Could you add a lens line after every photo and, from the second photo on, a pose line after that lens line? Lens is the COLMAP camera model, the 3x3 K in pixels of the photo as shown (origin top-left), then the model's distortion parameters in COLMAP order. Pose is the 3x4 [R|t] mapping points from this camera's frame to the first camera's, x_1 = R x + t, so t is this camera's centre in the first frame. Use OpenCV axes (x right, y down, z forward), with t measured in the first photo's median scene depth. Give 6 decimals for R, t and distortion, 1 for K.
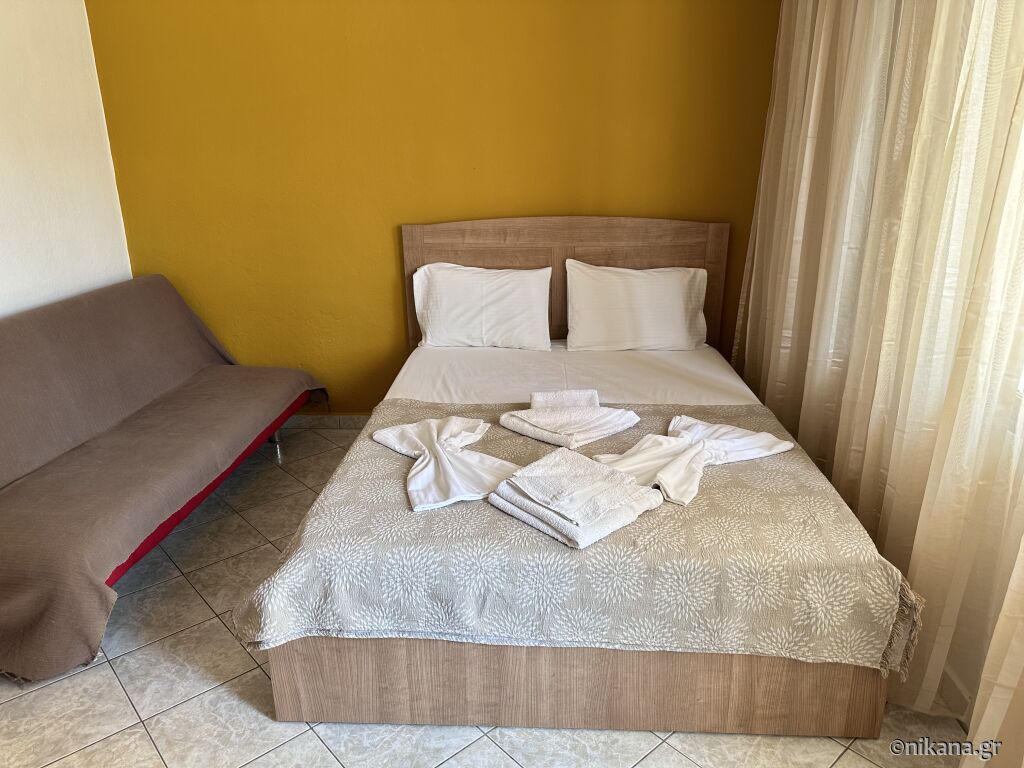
lens RADIAL K [[728.7, 0, 512.5], [0, 728.7, 389.5], [0, 0, 1]] dist [0.072109, -0.098571]
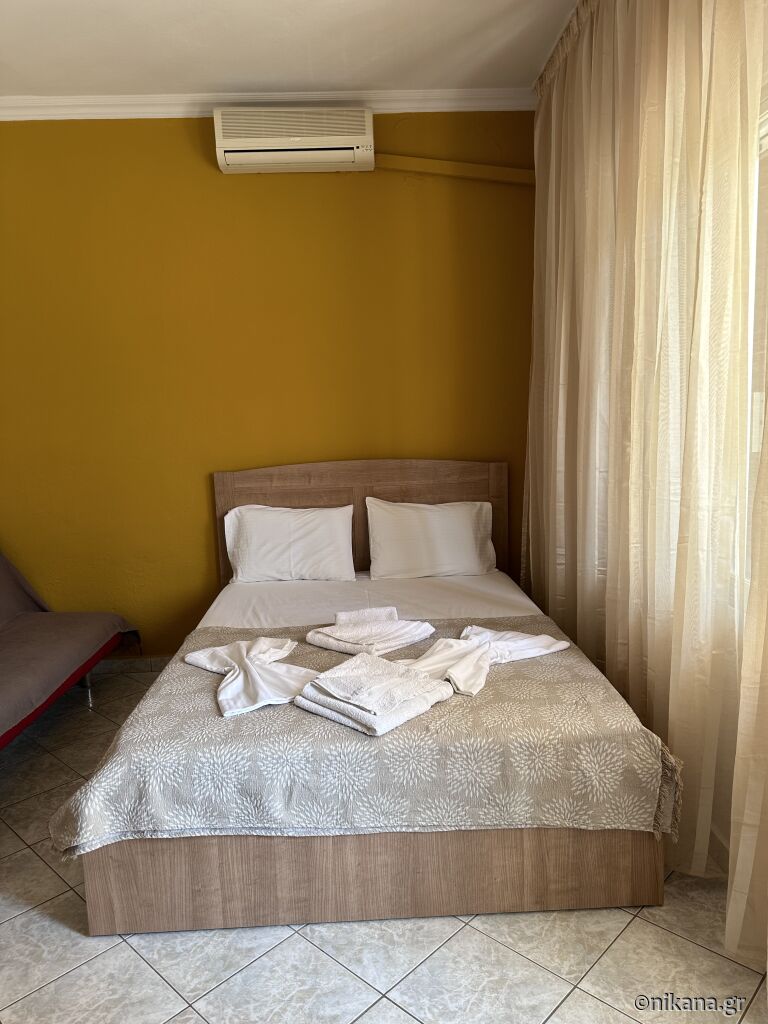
lens RADIAL K [[728.7, 0, 382.7], [0, 728.7, 513.5], [0, 0, 1]] dist [0.072109, -0.098571]
pose [[0.996412, -0.036046, 0.076575, 0.025446], [0.049559, 0.981927, -0.182654, 0.085198], [-0.068607, 0.185794, 0.980191, -0.130235]]
